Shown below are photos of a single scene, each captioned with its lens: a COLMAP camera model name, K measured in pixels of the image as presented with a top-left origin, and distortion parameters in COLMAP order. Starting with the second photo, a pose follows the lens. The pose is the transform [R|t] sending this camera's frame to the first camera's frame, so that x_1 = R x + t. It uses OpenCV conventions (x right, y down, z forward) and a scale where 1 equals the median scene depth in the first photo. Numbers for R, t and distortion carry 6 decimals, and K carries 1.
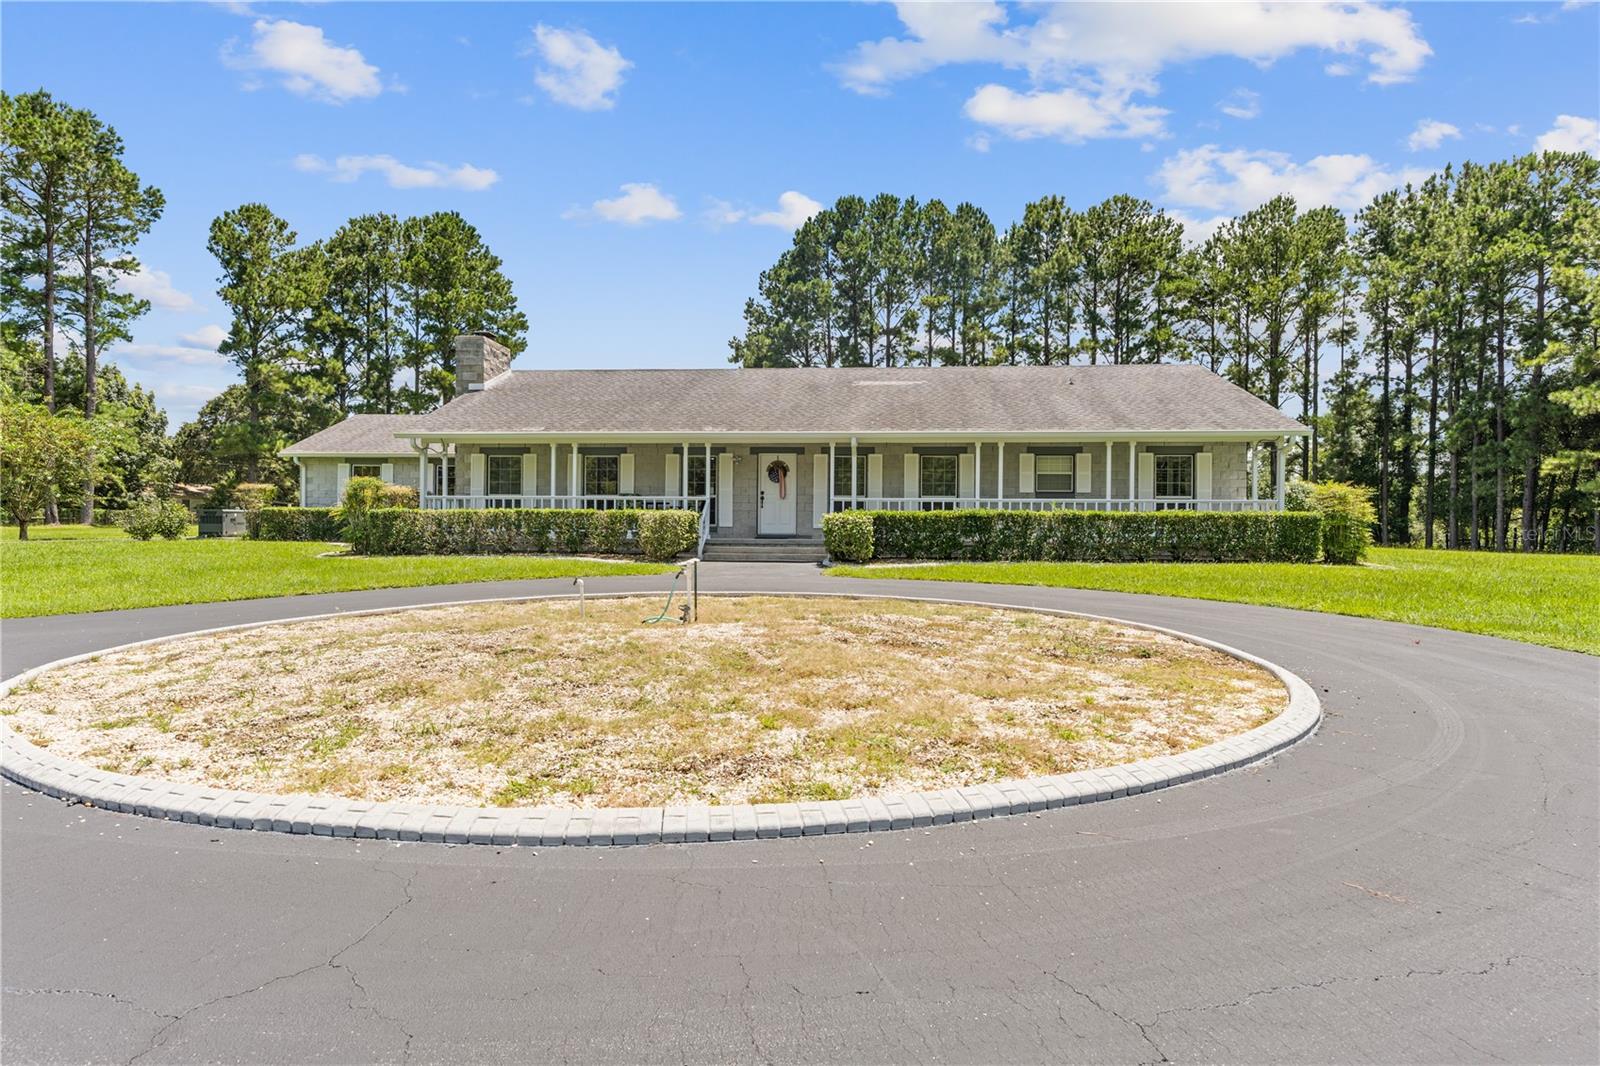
lens RADIAL K [[924.7, 0, 800.0], [0, 924.7, 533.0], [0, 0, 1]] dist [-0.000813, -0.000960]
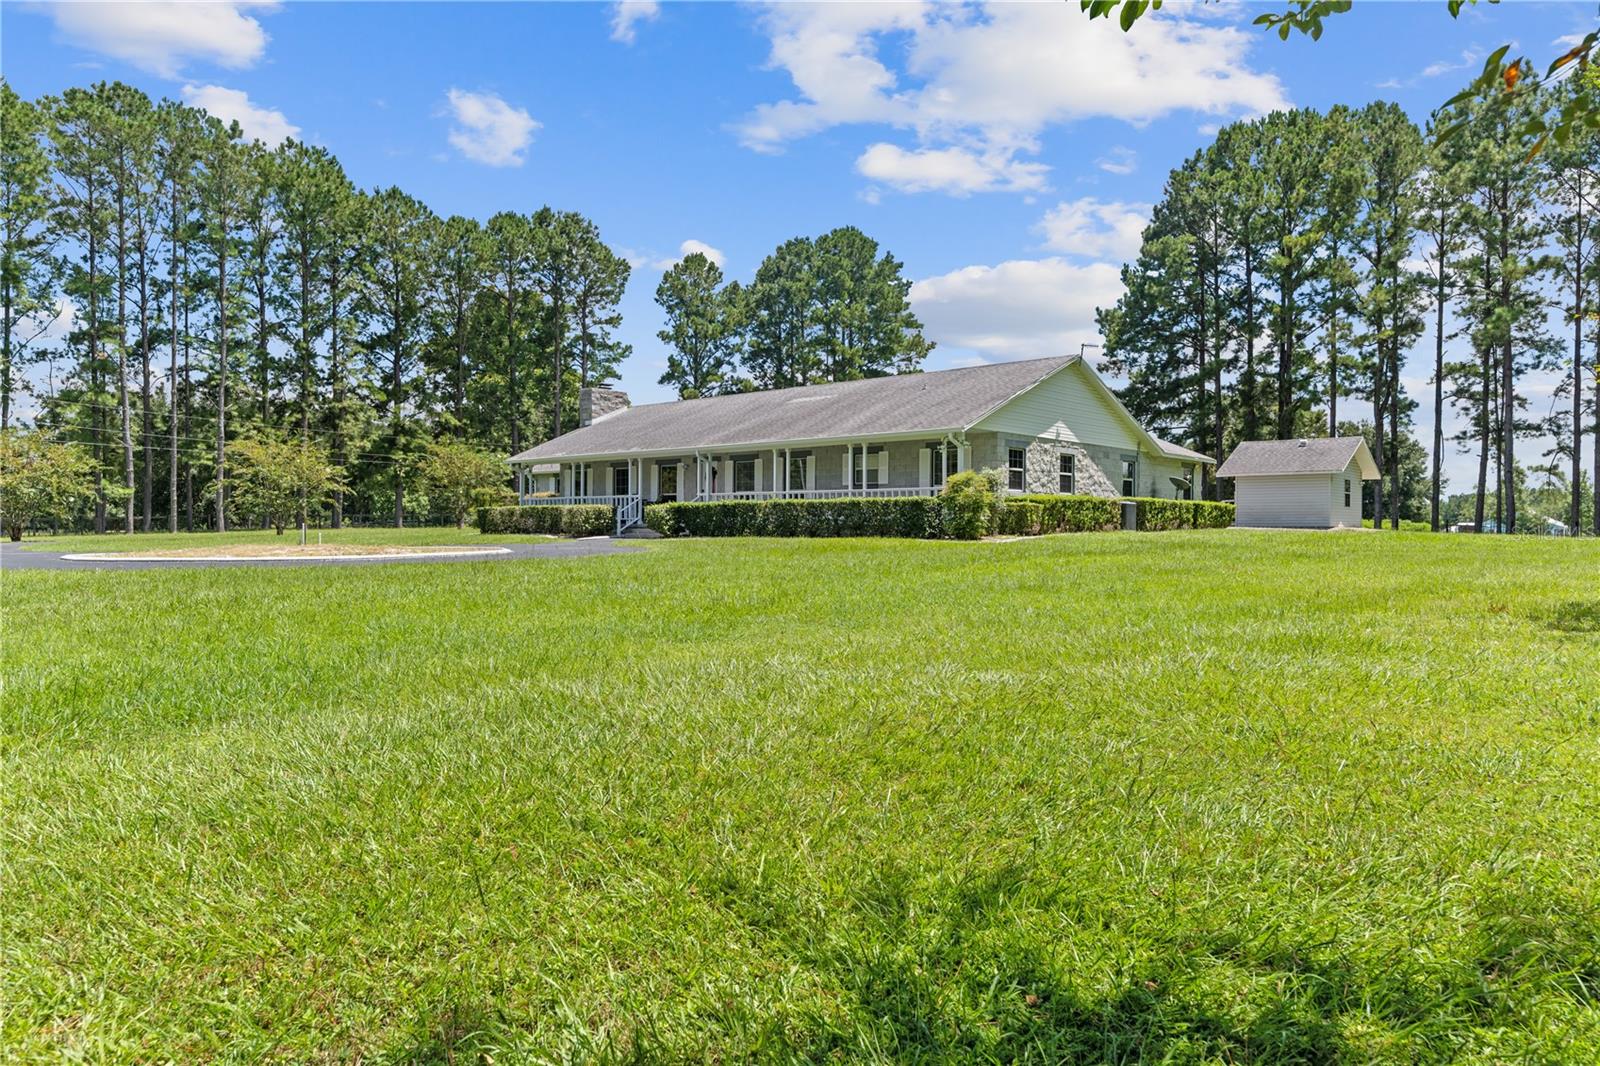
lens RADIAL K [[1068.1, 0, 800.0], [0, 1068.1, 533.0], [0, 0, 1]] dist [0.002813, 0.000667]
pose [[0.818246, -0.006742, -0.574828, 0.383891], [0.010755, 0.999936, 0.003581, 0.005974], [0.574767, -0.009112, 0.818266, -0.086432]]
